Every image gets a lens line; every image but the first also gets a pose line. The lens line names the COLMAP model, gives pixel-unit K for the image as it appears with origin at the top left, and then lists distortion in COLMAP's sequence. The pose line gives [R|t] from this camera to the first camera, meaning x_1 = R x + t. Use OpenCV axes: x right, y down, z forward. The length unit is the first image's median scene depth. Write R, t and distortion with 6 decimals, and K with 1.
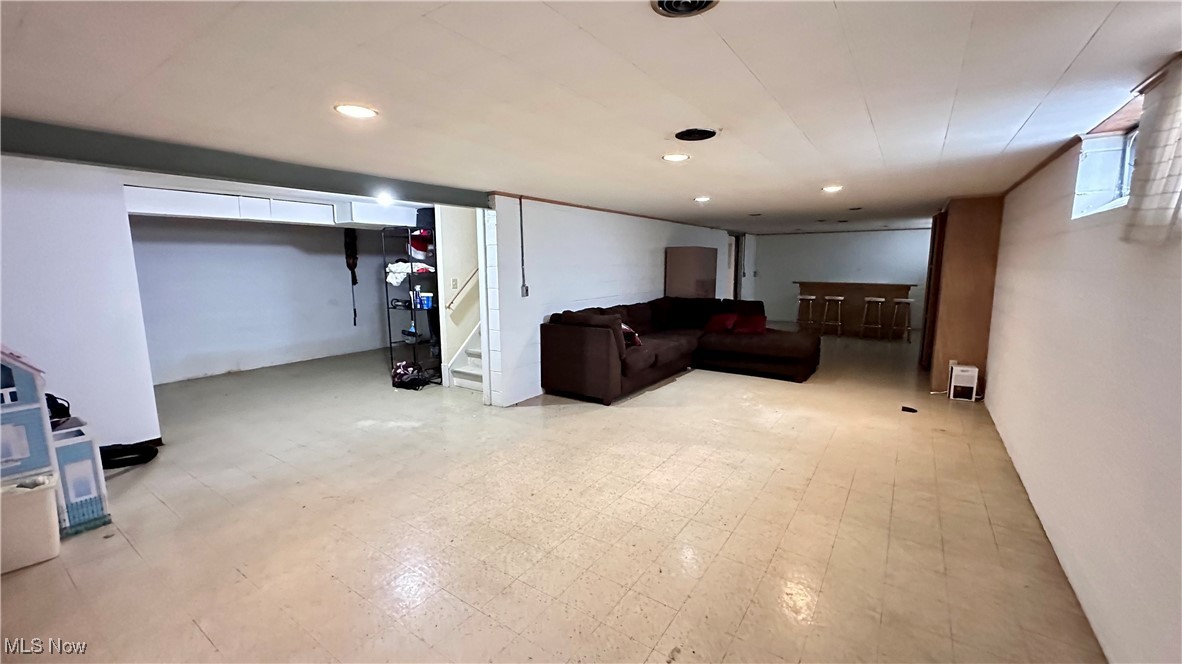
lens RADIAL K [[469.4, 0, 591.2], [0, 469.4, 333.9], [0, 0, 1]] dist [-0.004327, 0.000339]
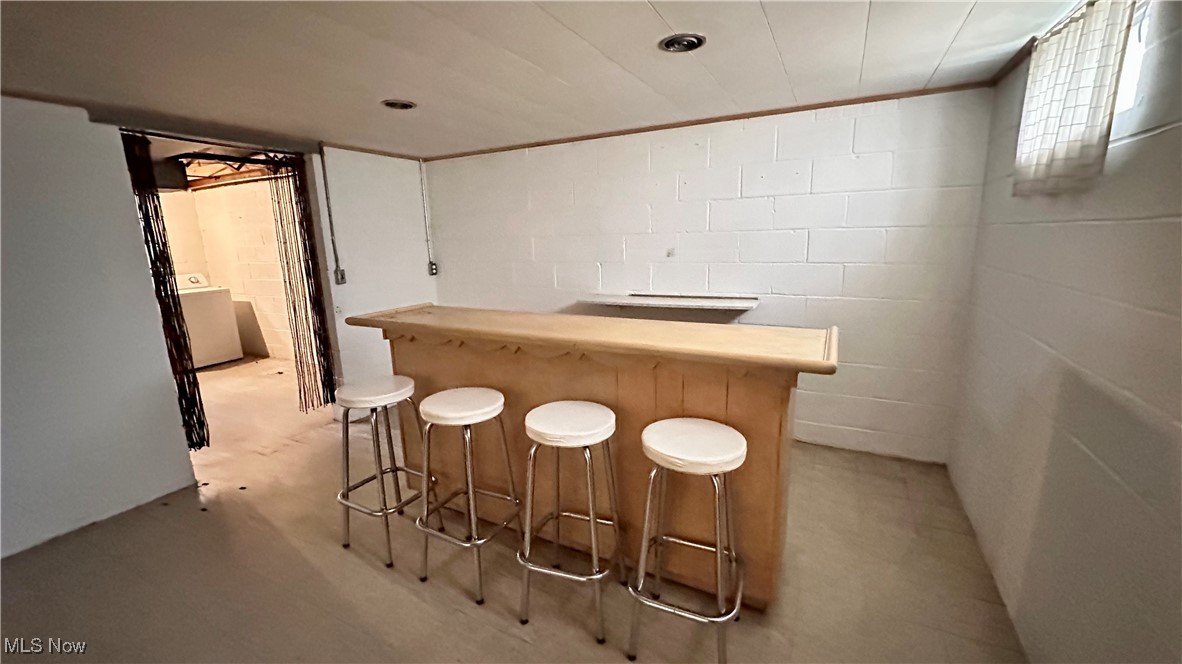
lens RADIAL K [[469.4, 0, 593.9], [0, 469.4, 331.2], [0, 0, 1]] dist [-0.004327, 0.000339]
pose [[0.989680, -0.059441, 0.130384, 0.151414], [0.051237, 0.996543, 0.065400, -0.033362], [-0.133821, -0.058045, 0.989304, 0.217505]]
